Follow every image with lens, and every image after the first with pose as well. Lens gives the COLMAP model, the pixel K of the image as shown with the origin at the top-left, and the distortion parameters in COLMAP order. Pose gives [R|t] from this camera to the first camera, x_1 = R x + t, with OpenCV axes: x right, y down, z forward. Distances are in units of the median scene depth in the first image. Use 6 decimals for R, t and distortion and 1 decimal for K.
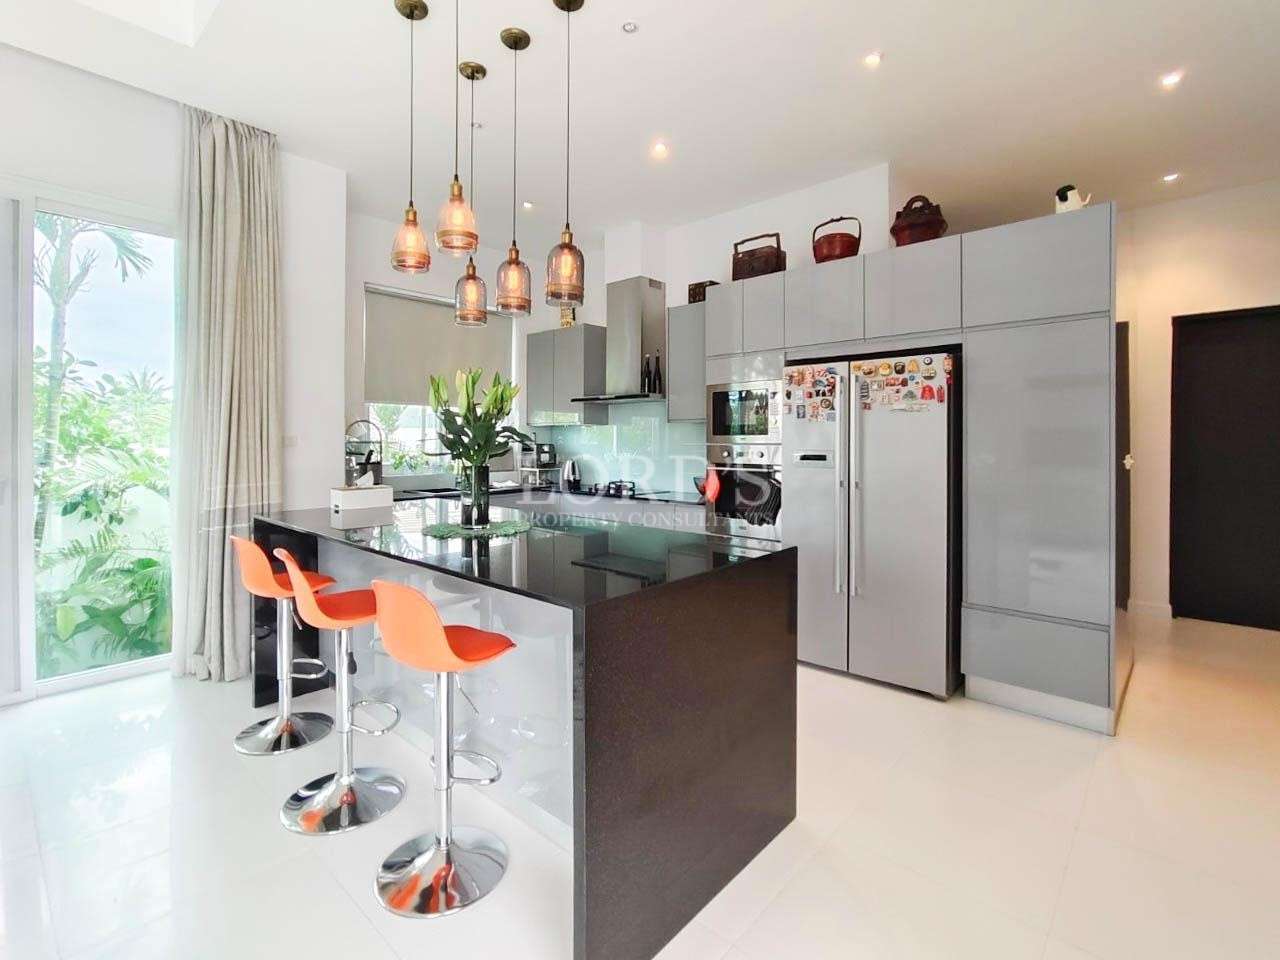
lens RADIAL K [[604.4, 0, 638.2], [0, 604.4, 477.7], [0, 0, 1]] dist [0.000025, -0.000157]
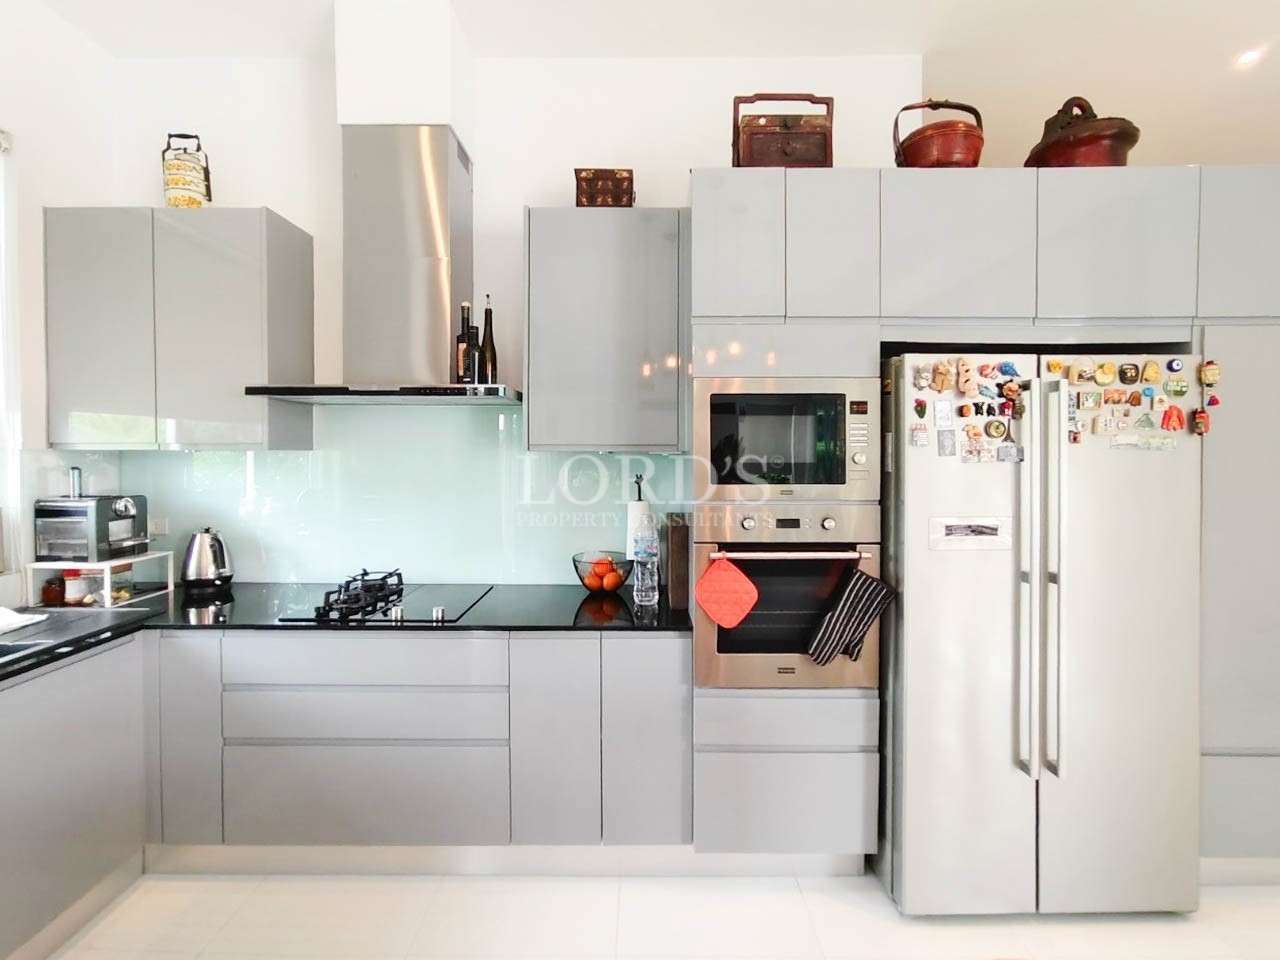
lens RADIAL K [[604.4, 0, 639.6], [0, 604.4, 474.9], [0, 0, 1]] dist [0.000025, -0.000157]
pose [[0.742371, -0.030934, 0.669274, -0.267676], [0.040183, 0.999191, 0.001610, -0.090958], [-0.668783, 0.025698, 0.743014, 0.773684]]
